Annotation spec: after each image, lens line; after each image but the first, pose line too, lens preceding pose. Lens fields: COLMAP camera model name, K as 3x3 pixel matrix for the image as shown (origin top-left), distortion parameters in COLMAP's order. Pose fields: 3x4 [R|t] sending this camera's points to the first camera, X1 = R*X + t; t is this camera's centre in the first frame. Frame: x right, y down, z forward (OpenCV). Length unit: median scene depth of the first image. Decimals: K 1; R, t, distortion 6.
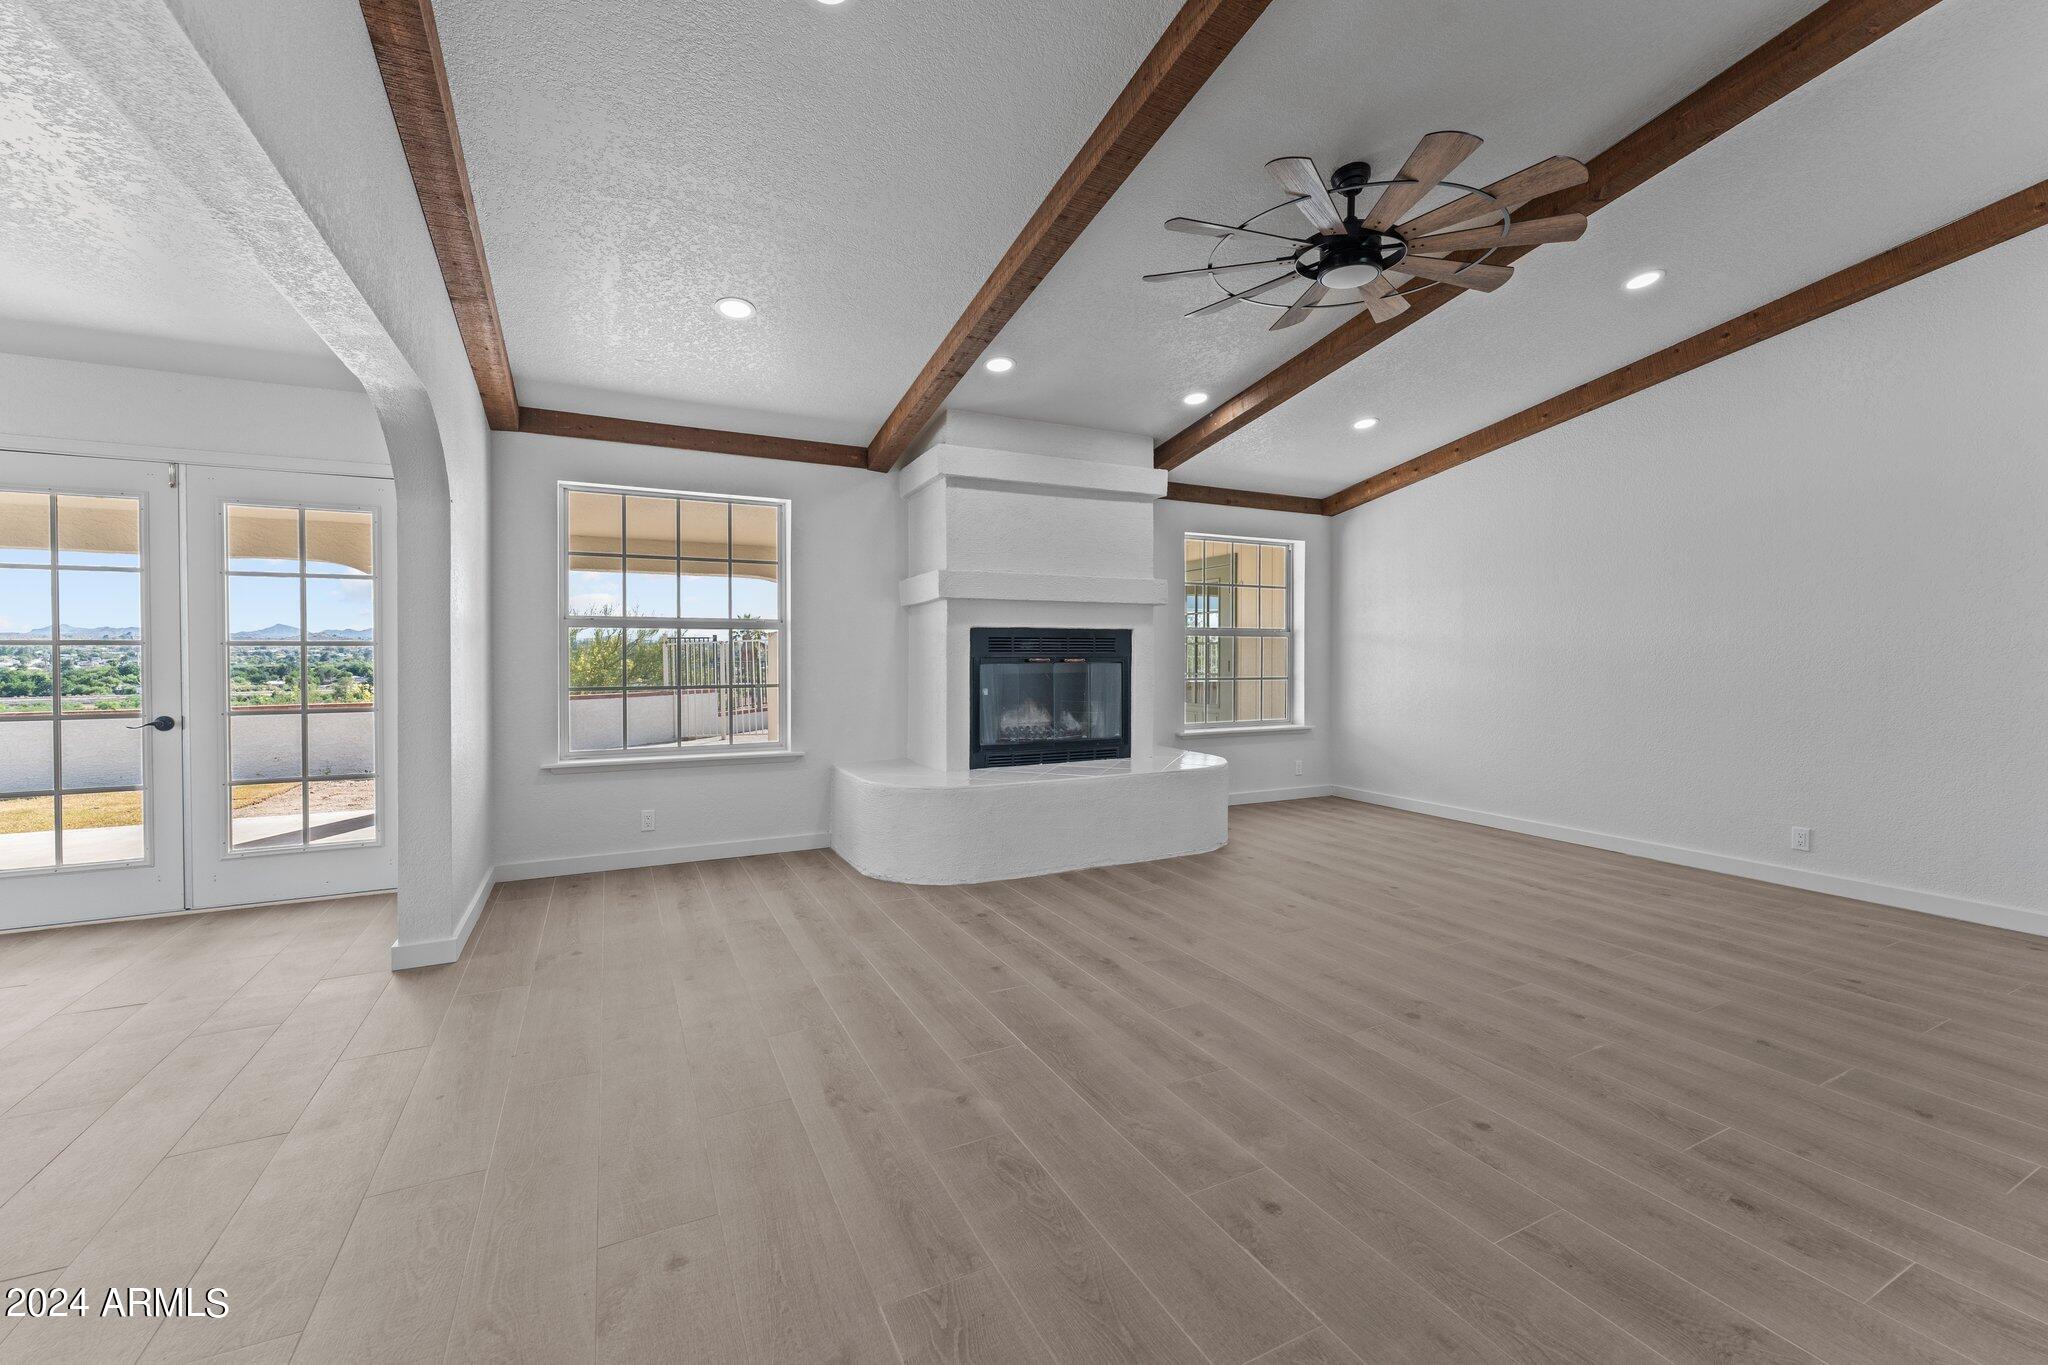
lens RADIAL K [[819.5, 0, 1024.2], [0, 819.5, 660.6], [0, 0, 1]] dist [0.000599, 0.000030]
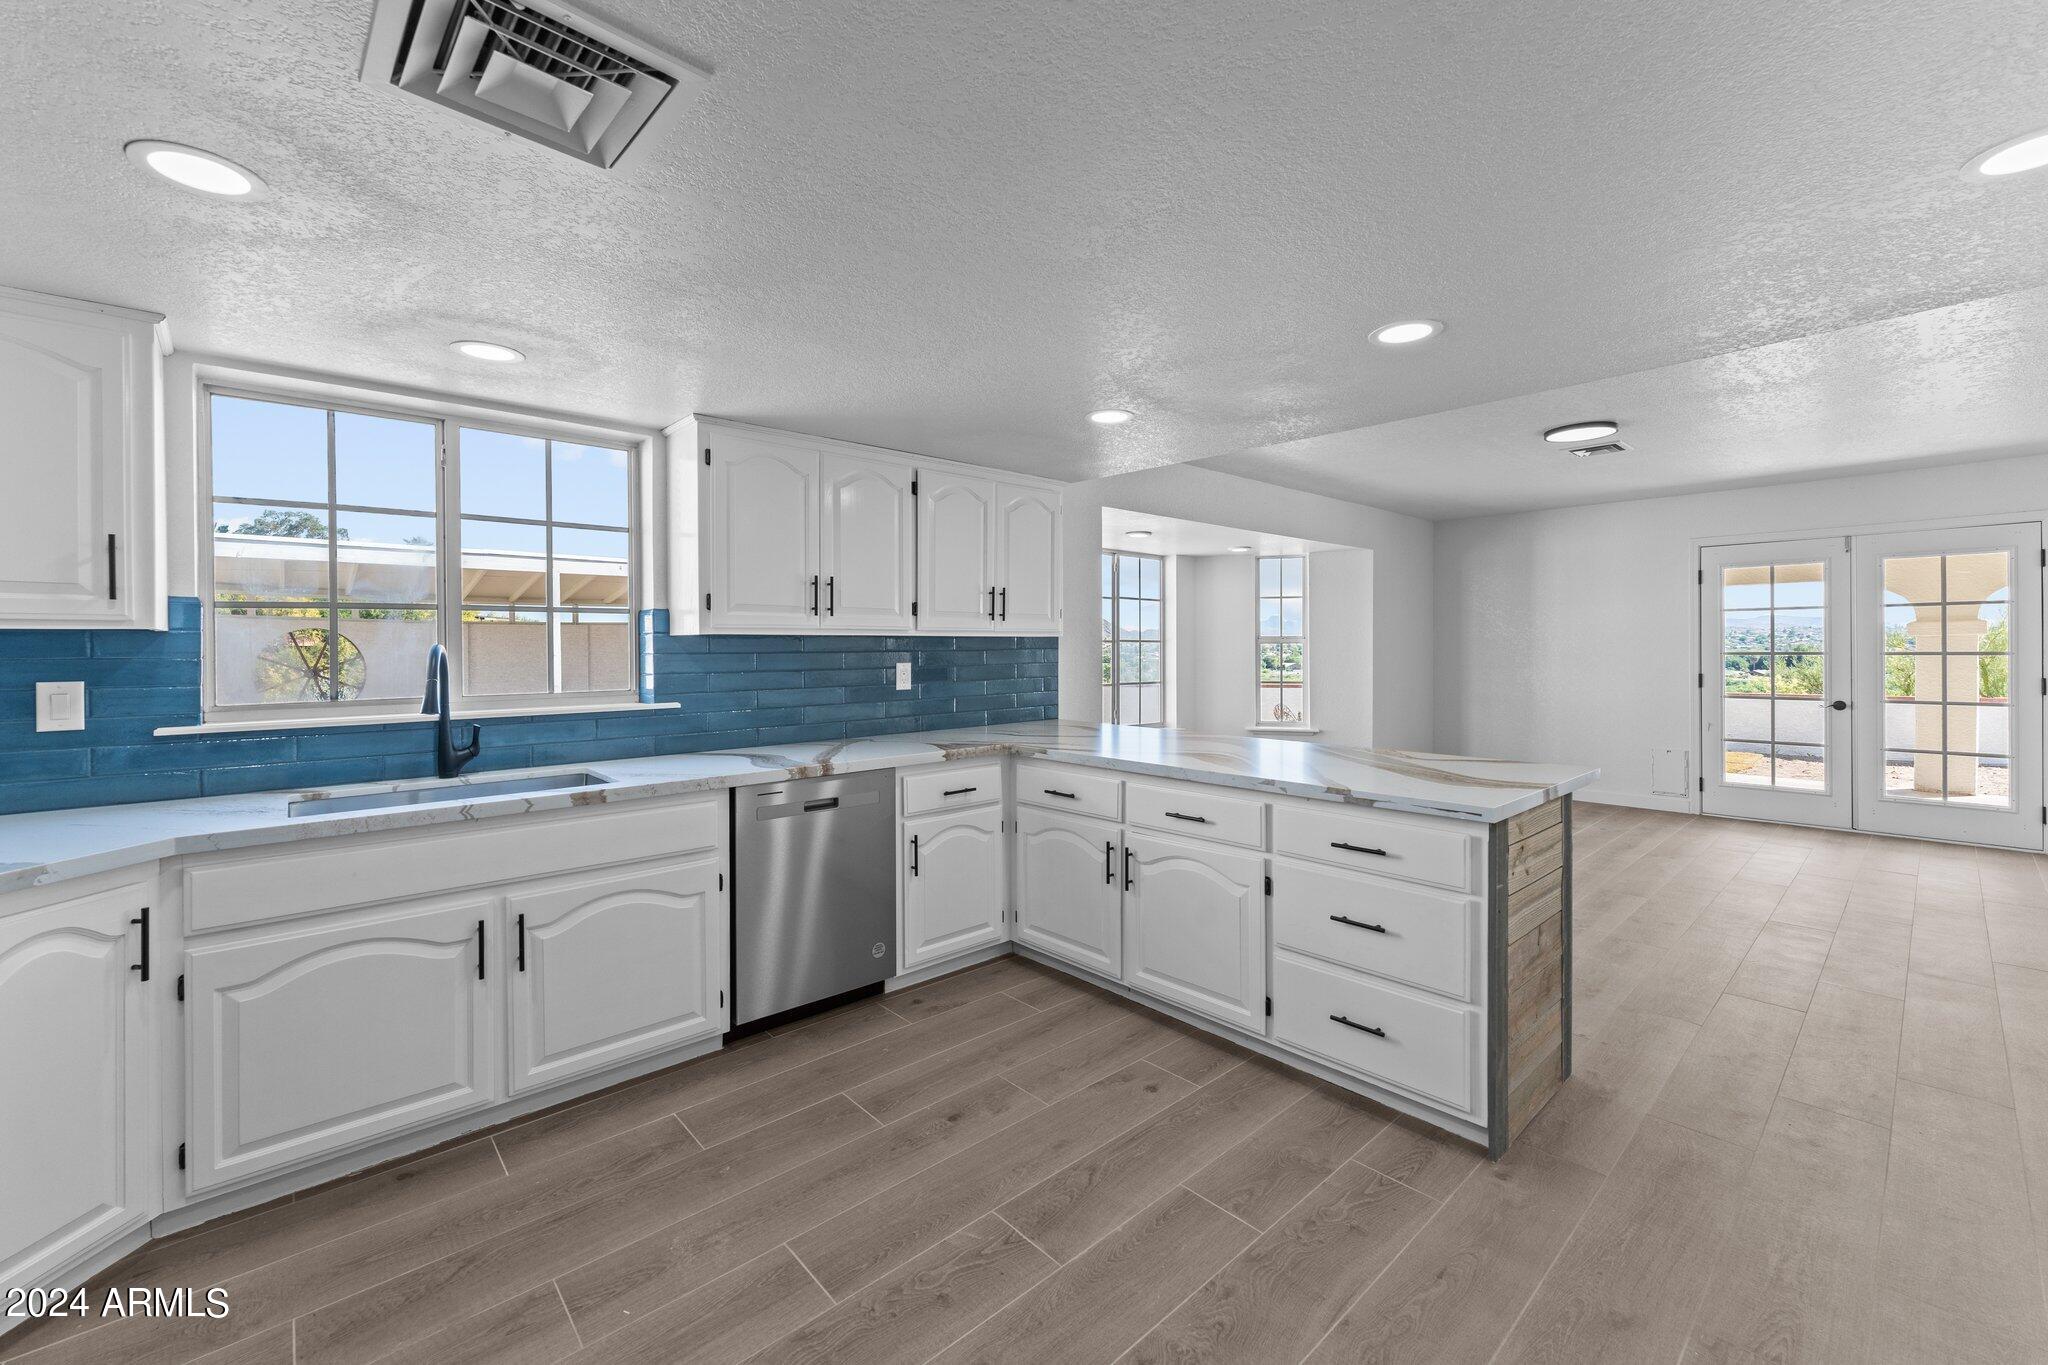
lens RADIAL K [[819.5, 0, 1024.2], [0, 819.5, 660.6], [0, 0, 1]] dist [0.000599, 0.000030]
pose [[0.275938, 0.014986, -0.961058, 0.008367], [-0.003925, 0.999888, 0.014465, -0.018914], [0.961167, -0.000219, 0.275966, -0.706567]]
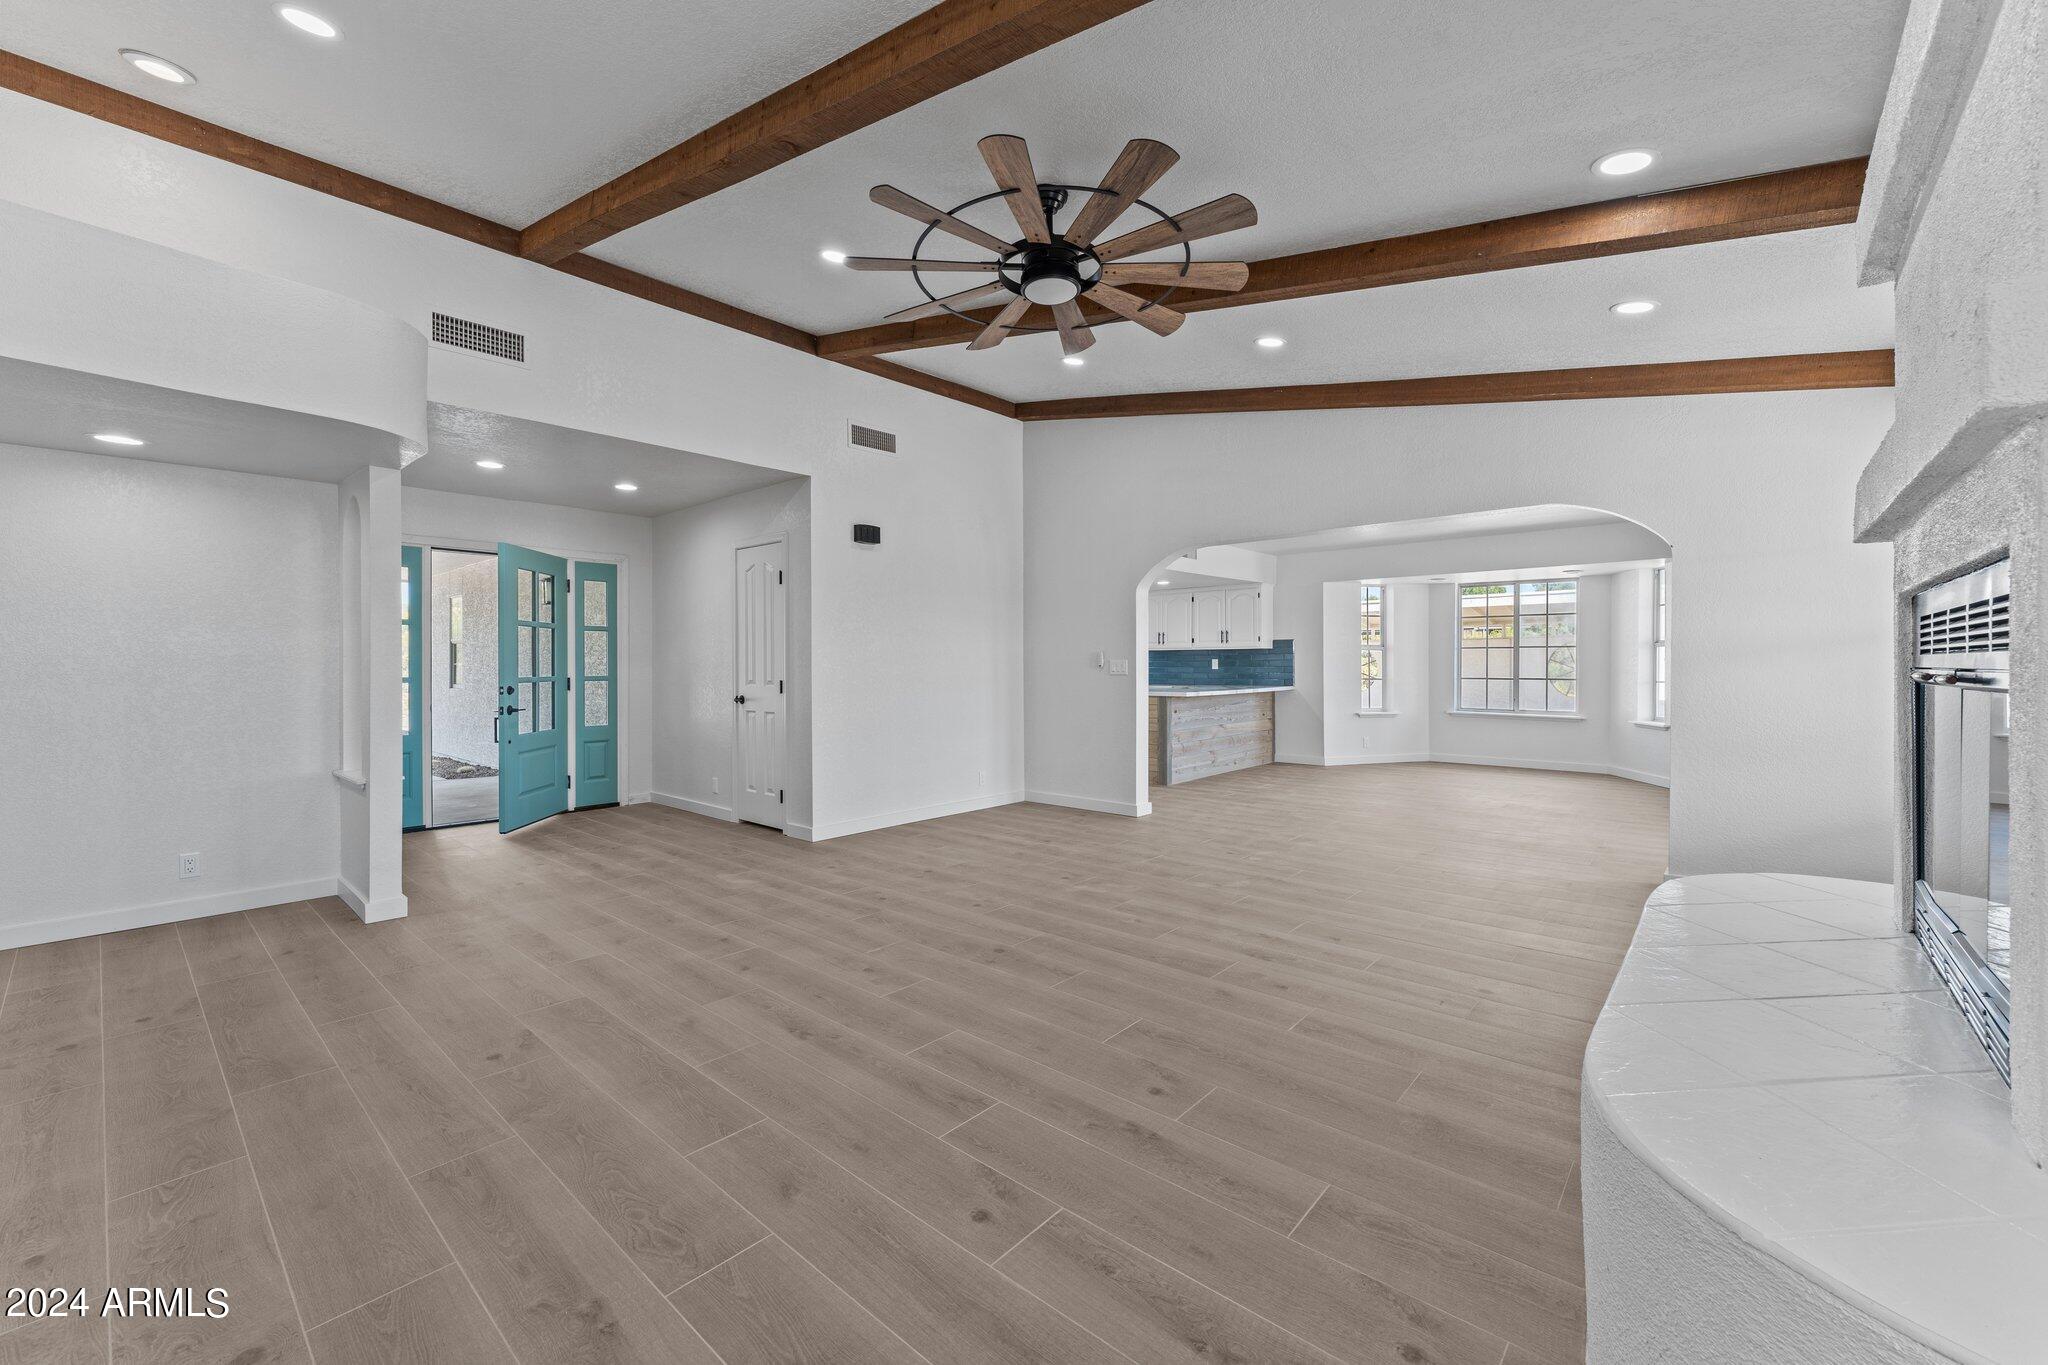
lens RADIAL K [[819.5, 0, 1024.2], [0, 819.5, 660.6], [0, 0, 1]] dist [0.000599, 0.000030]
pose [[-0.922387, 0.001284, -0.386266, 0.518279], [-0.000037, 0.999994, 0.003412, -0.008457], [0.386268, 0.003161, -0.922381, 1.218760]]
